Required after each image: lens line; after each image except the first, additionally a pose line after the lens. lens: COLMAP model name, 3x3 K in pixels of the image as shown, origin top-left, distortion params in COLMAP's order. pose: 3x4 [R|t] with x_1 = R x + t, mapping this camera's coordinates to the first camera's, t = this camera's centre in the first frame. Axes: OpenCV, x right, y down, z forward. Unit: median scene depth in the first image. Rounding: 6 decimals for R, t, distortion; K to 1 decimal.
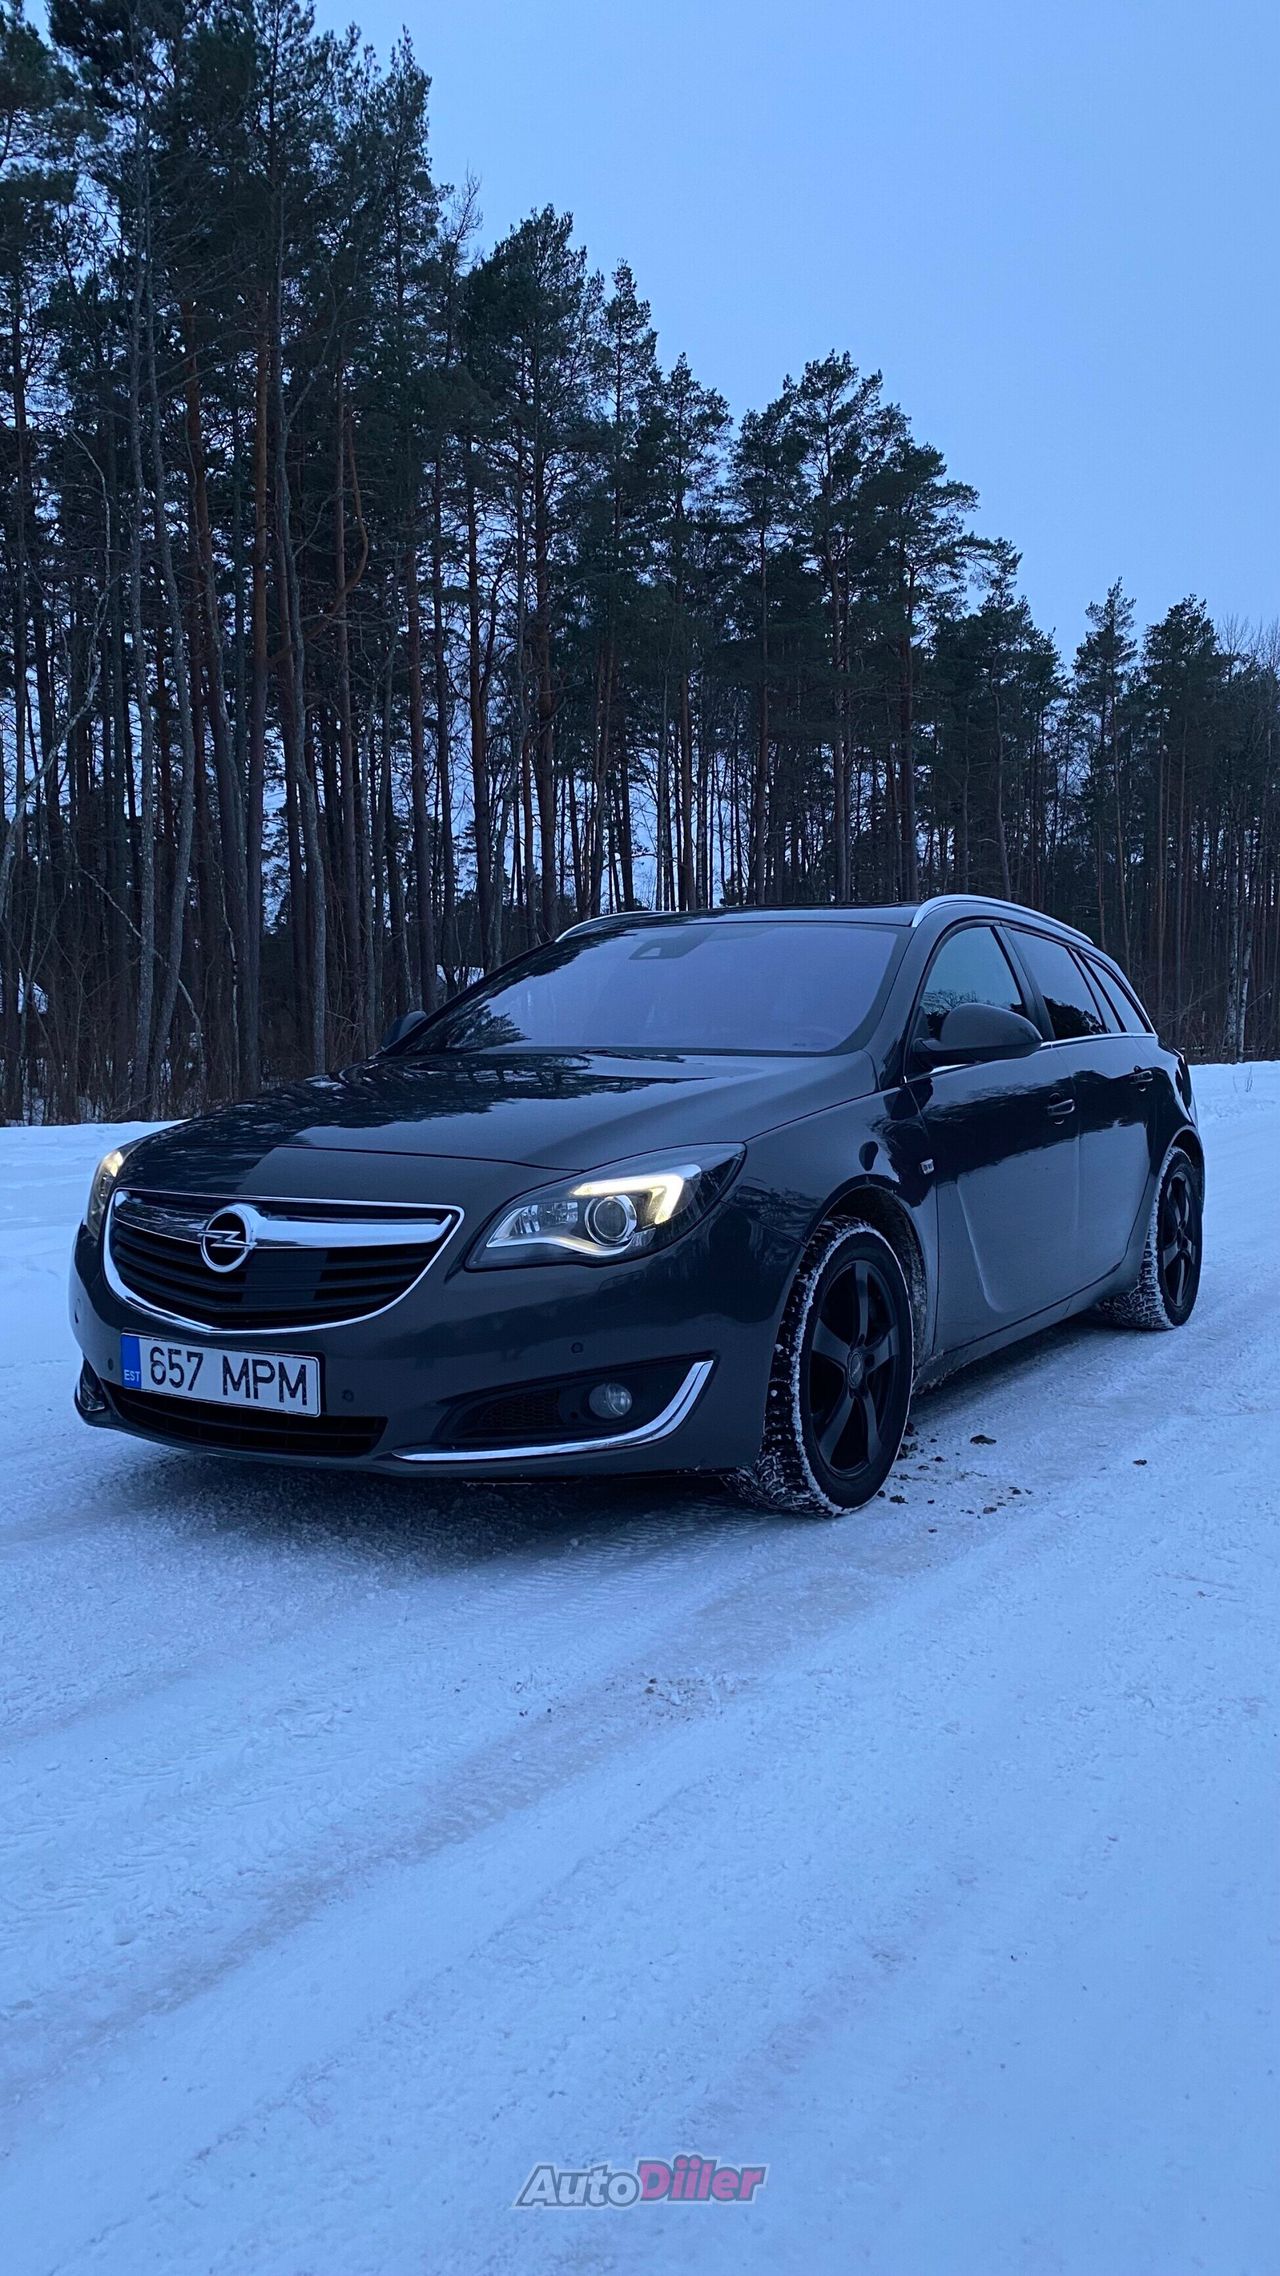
lens RADIAL K [[1743.9, 0, 621.6], [0, 1743.9, 1137.3], [0, 0, 1]] dist [0.037155, -0.024498]
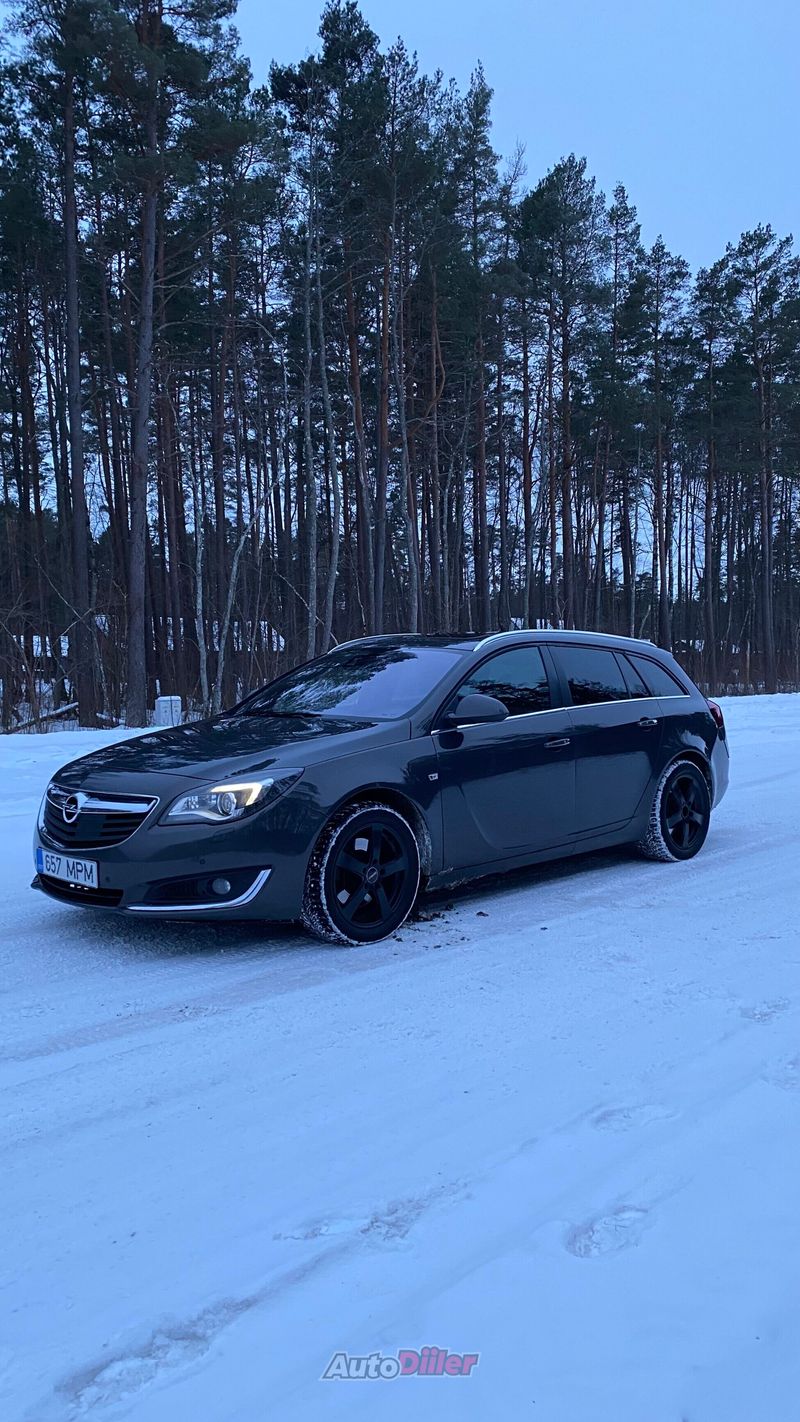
lens RADIAL K [[1089.6, 0, 402.5], [0, 1089.6, 705.7], [0, 0, 1]] dist [0.037155, -0.024498]
pose [[0.976974, 0.003308, -0.213332, 0.039448], [-0.007104, 0.999830, -0.017030, -0.004287], [0.213239, 0.018154, 0.976831, -0.023715]]
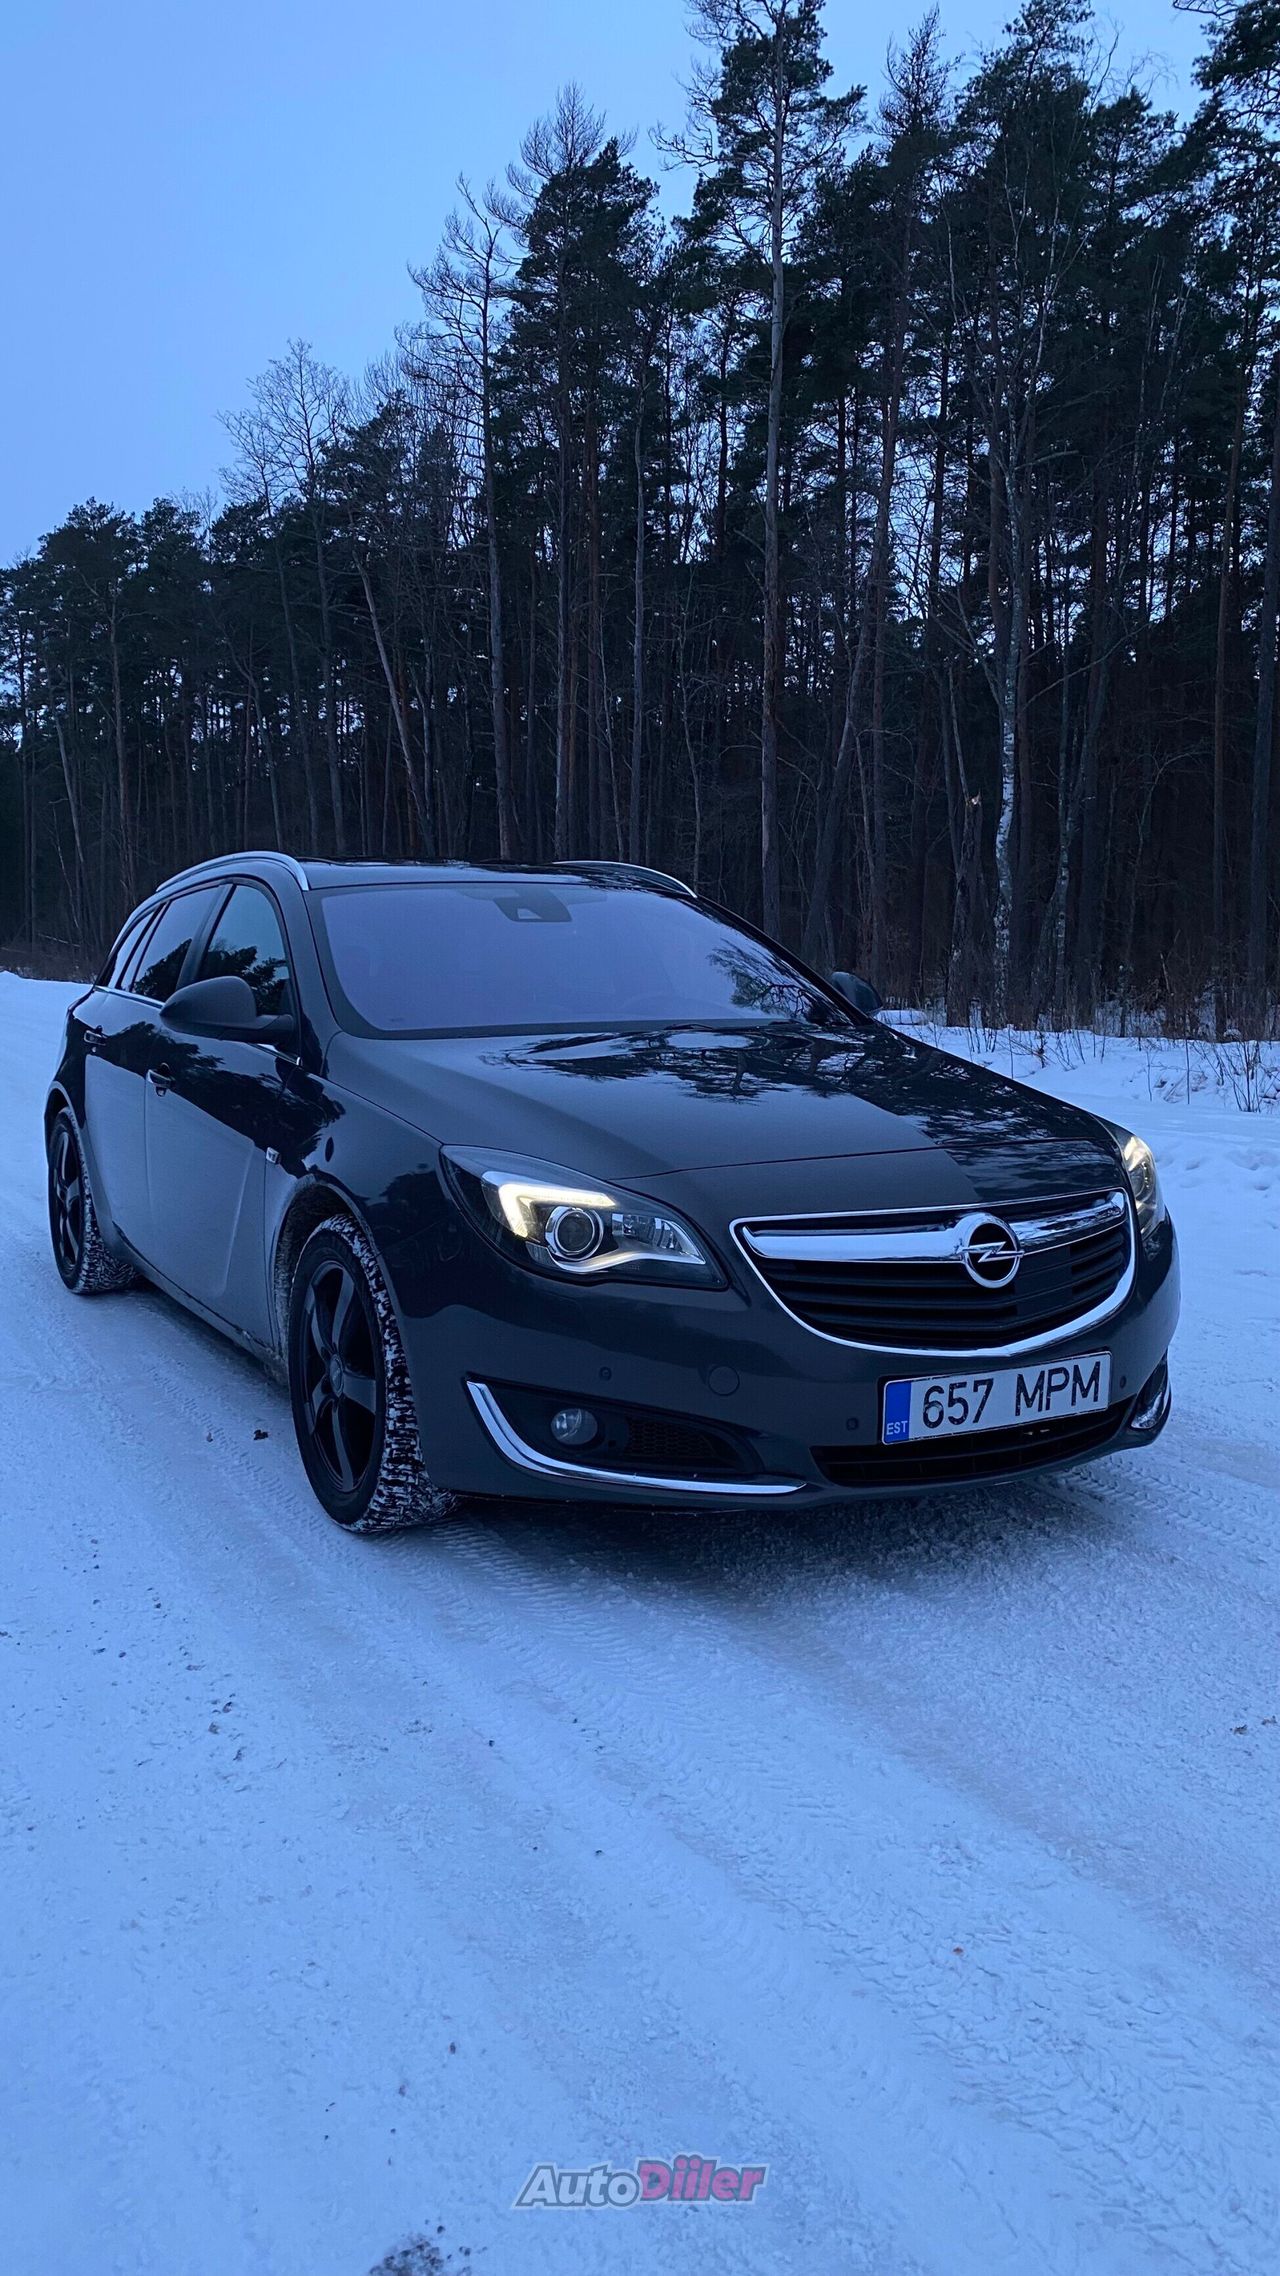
lens RADIAL K [[1743.9, 0, 635.2], [0, 1743.9, 1128.8], [0, 0, 1]] dist [0.037155, -0.024498]
pose [[0.507697, -0.090293, 0.856791, -0.087731], [0.048566, 0.995911, 0.076177, -0.006778], [-0.860166, 0.002936, 0.510006, 0.054896]]
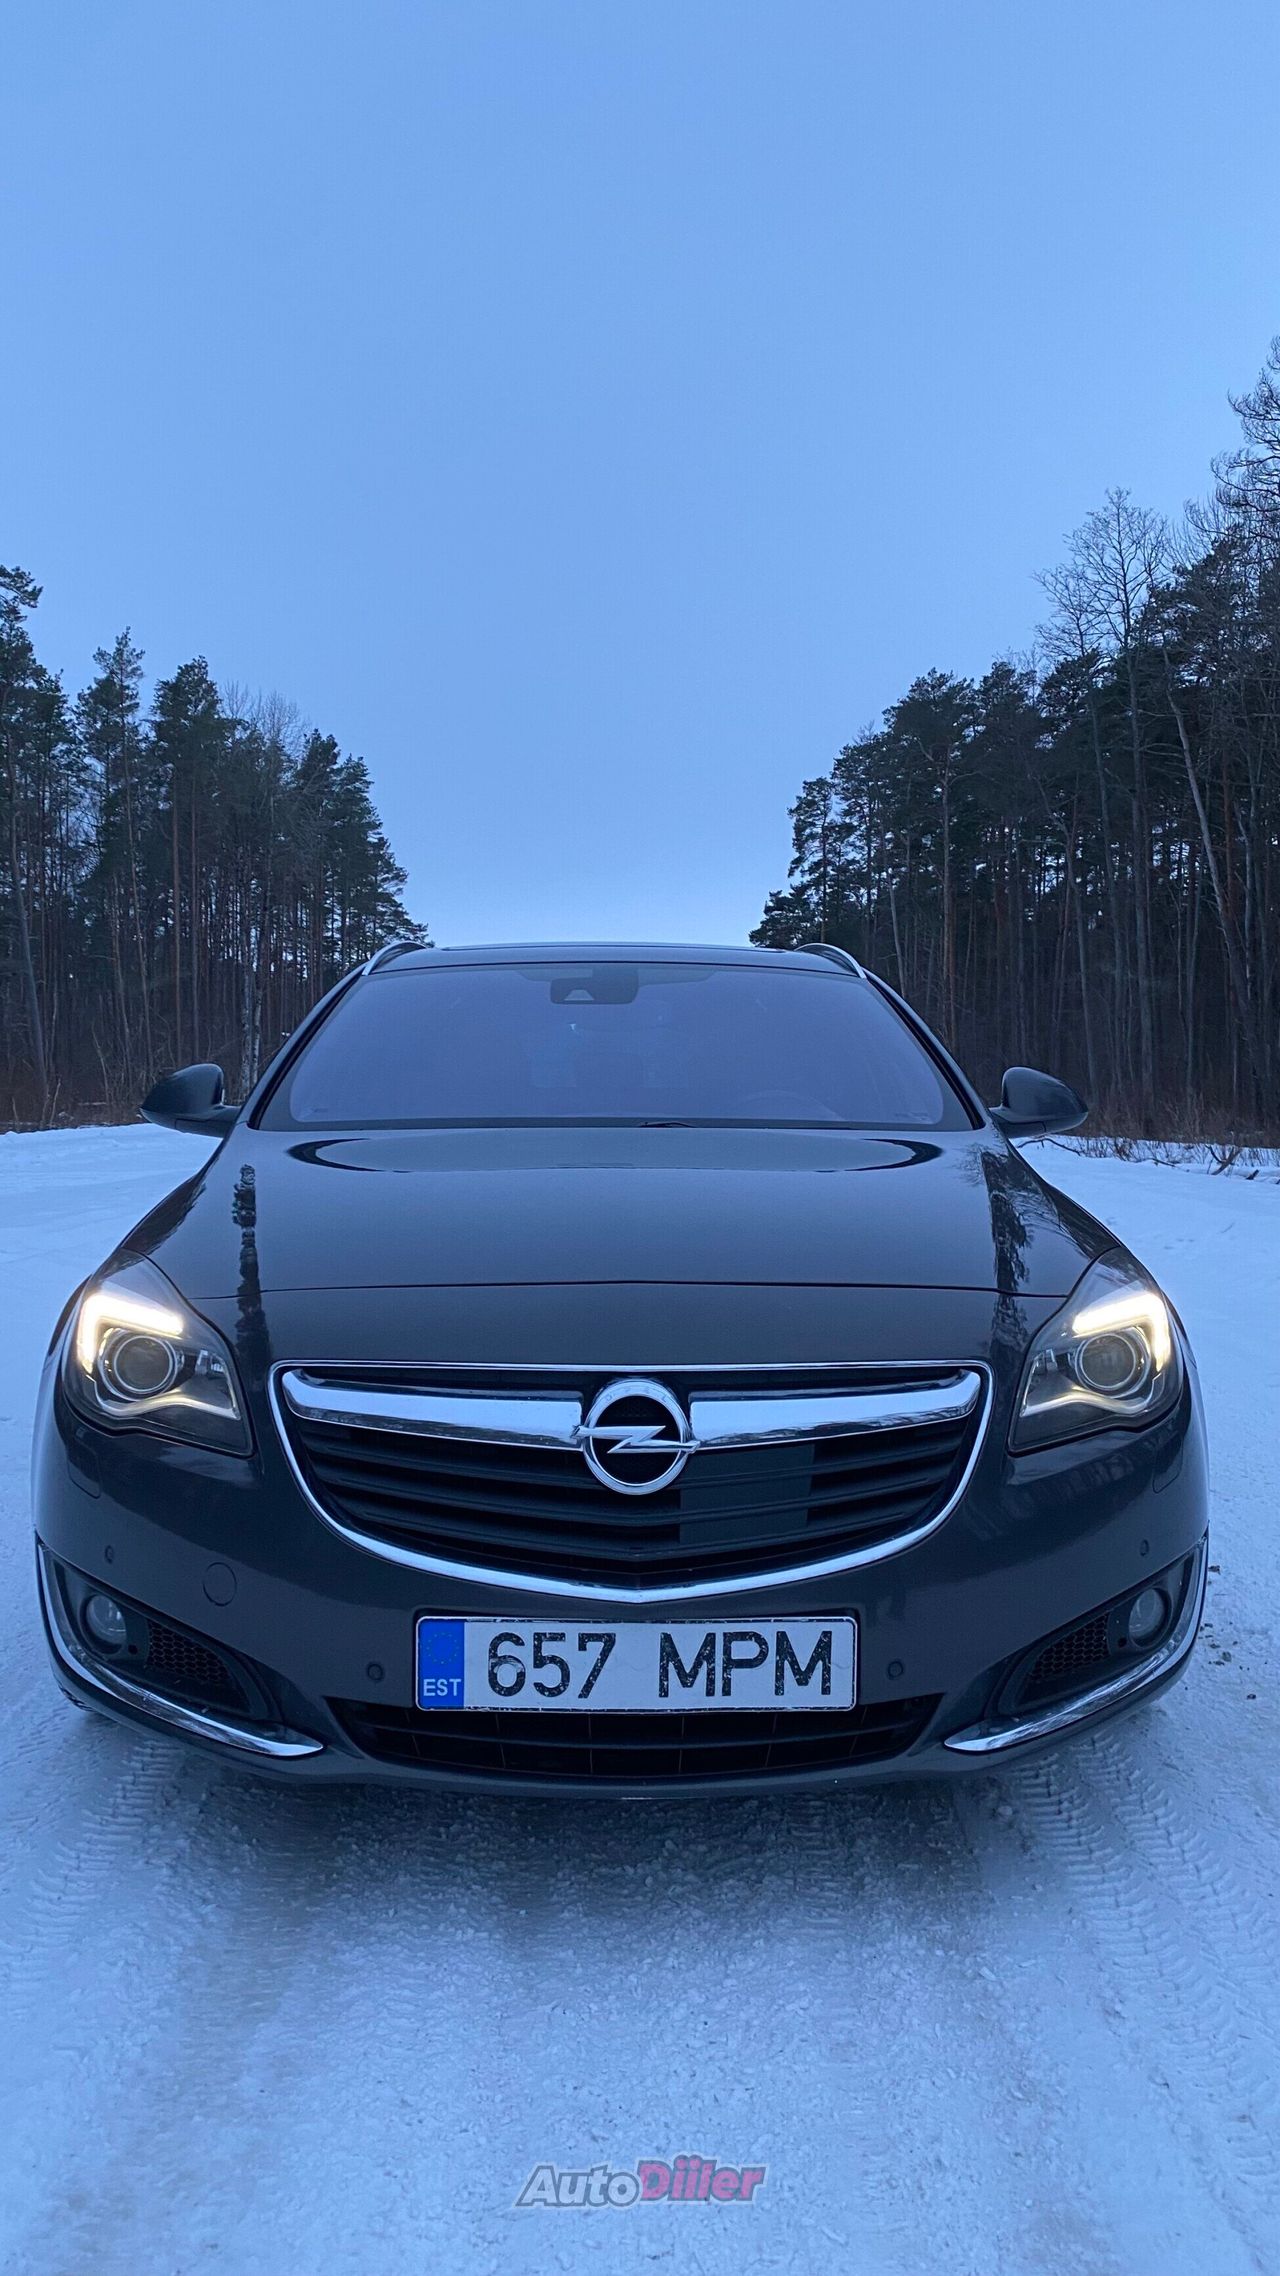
lens RADIAL K [[1743.9, 0, 634.4], [0, 1743.9, 1147.0], [0, 0, 1]] dist [0.037155, -0.024498]
pose [[0.842659, -0.013404, 0.538280, -0.044124], [0.025902, 0.999542, -0.015658, -0.002778], [-0.537824, 0.027137, 0.842620, 0.038121]]
